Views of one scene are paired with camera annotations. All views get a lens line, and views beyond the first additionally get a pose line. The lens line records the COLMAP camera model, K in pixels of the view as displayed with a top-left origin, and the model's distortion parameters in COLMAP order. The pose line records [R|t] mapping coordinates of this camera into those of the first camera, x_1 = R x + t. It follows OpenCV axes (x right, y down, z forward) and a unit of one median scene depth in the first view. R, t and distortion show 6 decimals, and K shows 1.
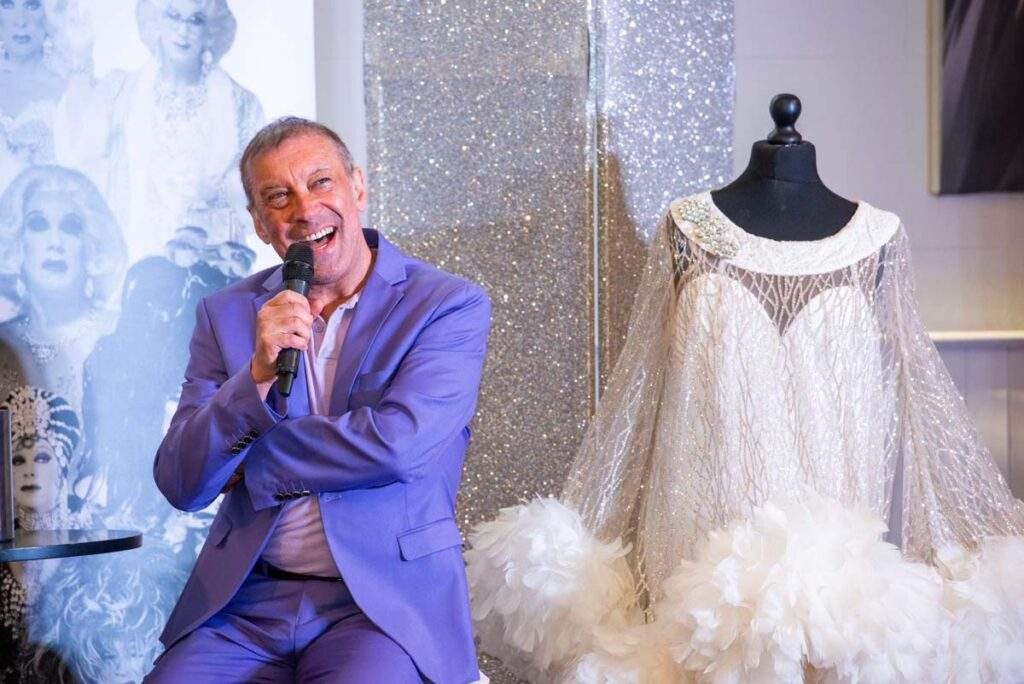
lens RADIAL K [[5364.5, 0, 512.0], [0, 5364.5, 342.0], [0, 0, 1]] dist [2.016966, 5.485948]
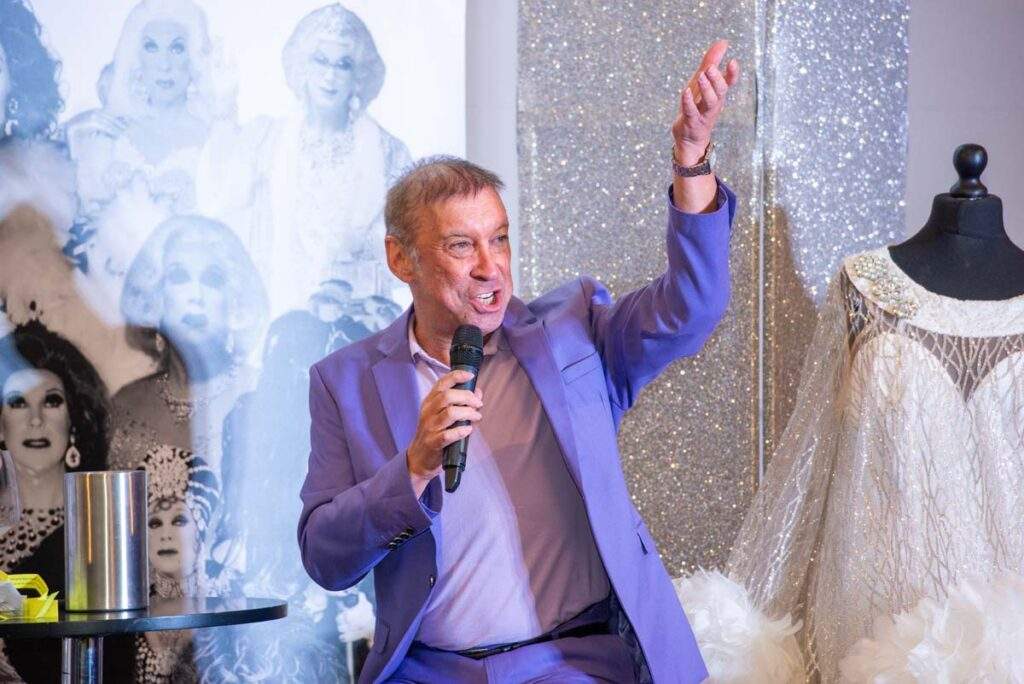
lens RADIAL K [[5364.5, 0, 512.0], [0, 5364.5, 342.0], [0, 0, 1]] dist [2.016966, 5.485948]
pose [[0.999863, 0.010357, -0.012893, -0.015970], [-0.010500, 0.999884, -0.011063, -0.000158], [0.012777, 0.011196, 0.999856, 0.050738]]
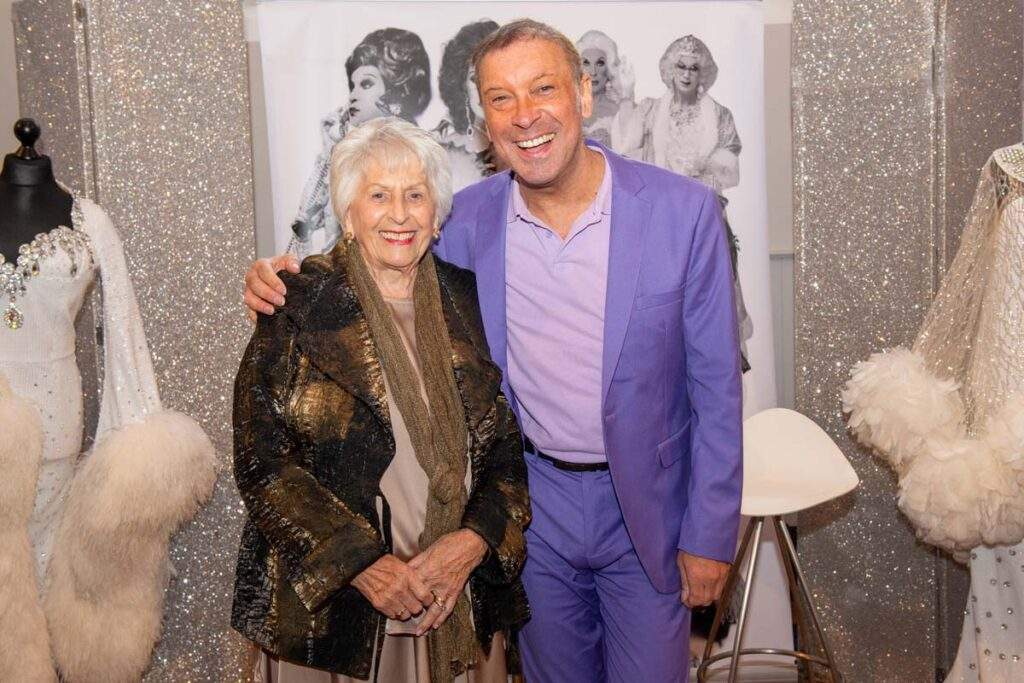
lens RADIAL K [[1137.9, 0, 534.1], [0, 1137.9, 340.3], [0, 0, 1]] dist [0.023455, 0.014926]
pose [[0.956324, 0.003336, -0.292291, 0.000472], [0.018604, 0.997213, 0.072252, 0.001041], [0.291717, -0.074534, 0.953596, 0.636050]]
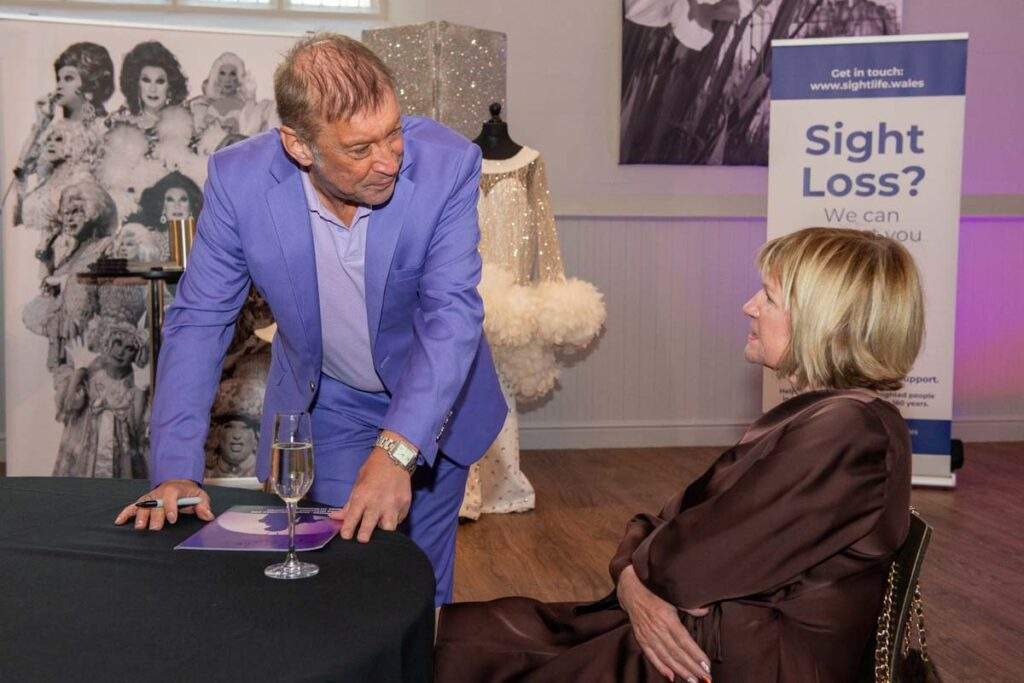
lens RADIAL K [[1317.7, 0, 512.0], [0, 1317.7, 341.5], [0, 0, 1]] dist [0.073353, 0.018878]
pose [[0.989246, 0.027679, -0.143618, 0.145130], [-0.018942, 0.997906, 0.061843, 0.026450], [0.145029, -0.058458, 0.987699, 0.371589]]
